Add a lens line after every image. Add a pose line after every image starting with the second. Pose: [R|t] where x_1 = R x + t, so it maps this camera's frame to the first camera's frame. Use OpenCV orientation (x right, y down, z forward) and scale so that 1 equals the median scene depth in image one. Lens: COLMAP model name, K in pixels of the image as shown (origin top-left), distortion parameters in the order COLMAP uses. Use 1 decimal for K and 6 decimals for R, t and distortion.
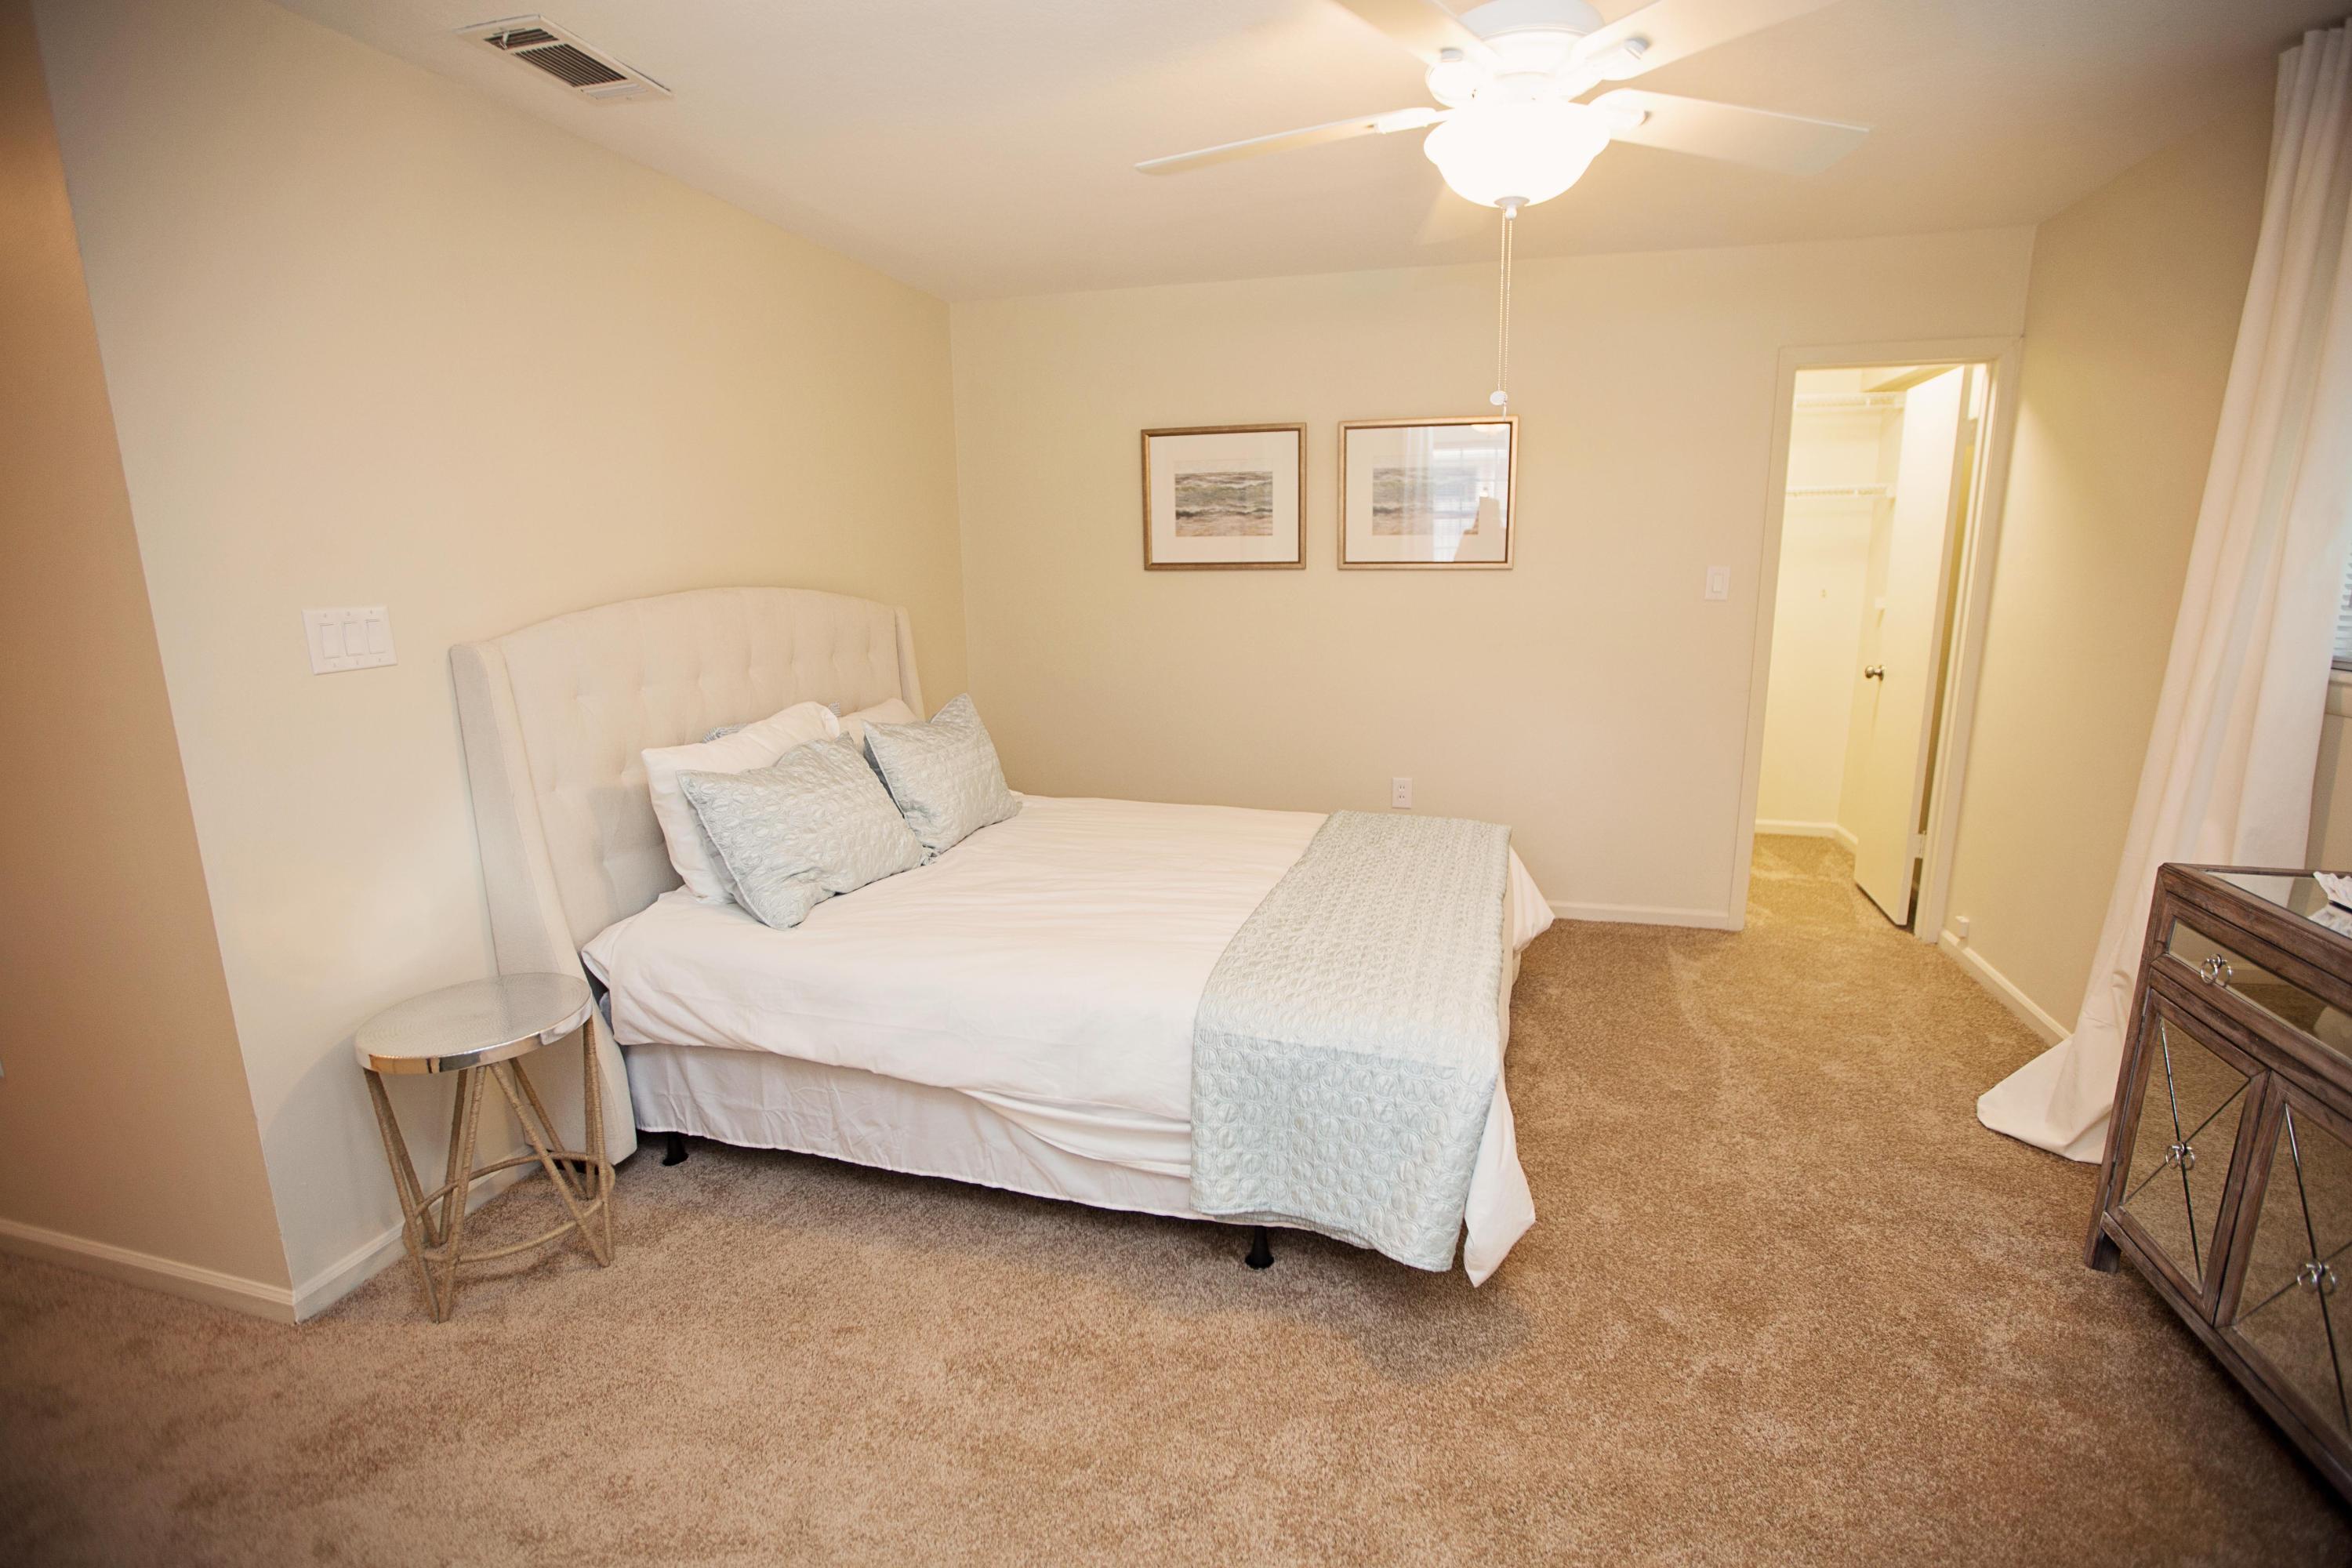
lens RADIAL K [[1080.9, 0, 1182.7], [0, 1080.9, 772.7], [0, 0, 1]] dist [-0.033428, 0.013191]
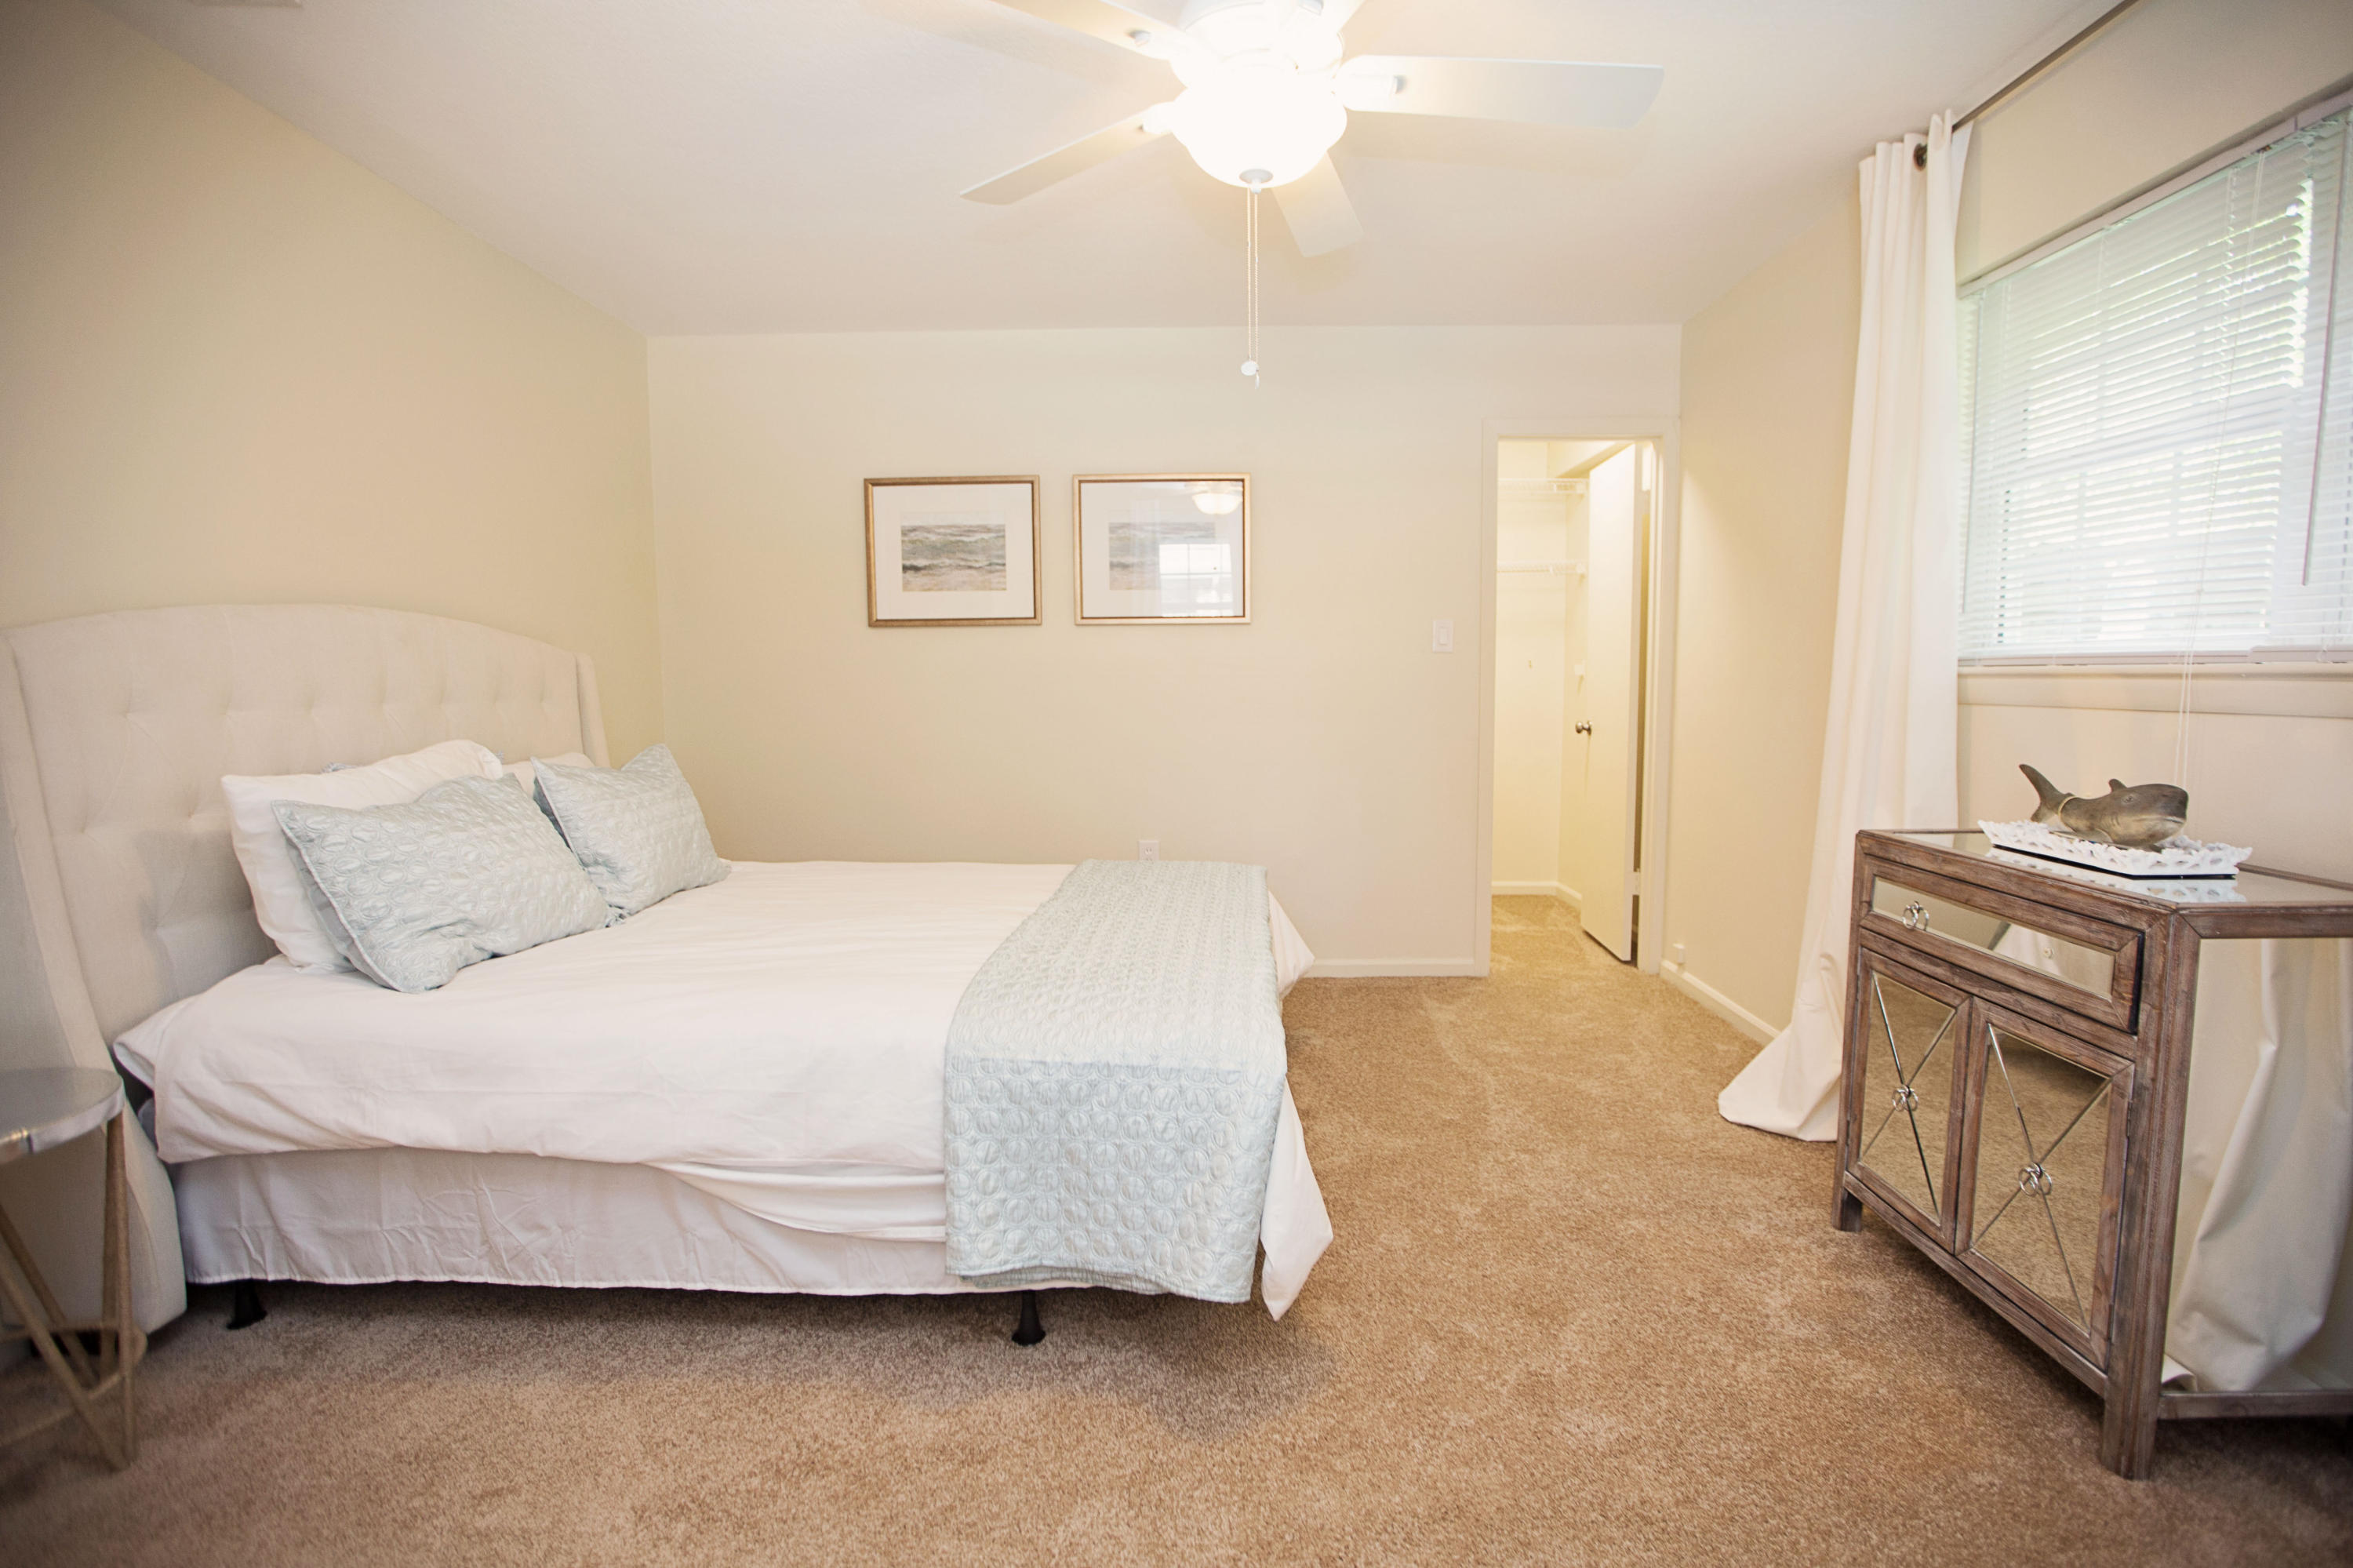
lens RADIAL K [[1105.2, 0, 1176.5], [0, 1105.2, 784.0], [0, 0, 1]] dist [-0.037000, 0.016602]
pose [[0.970608, -0.019157, 0.239904, -0.016230], [0.047937, 0.992242, -0.114711, 0.122360], [-0.235846, 0.122840, 0.963995, 0.073276]]
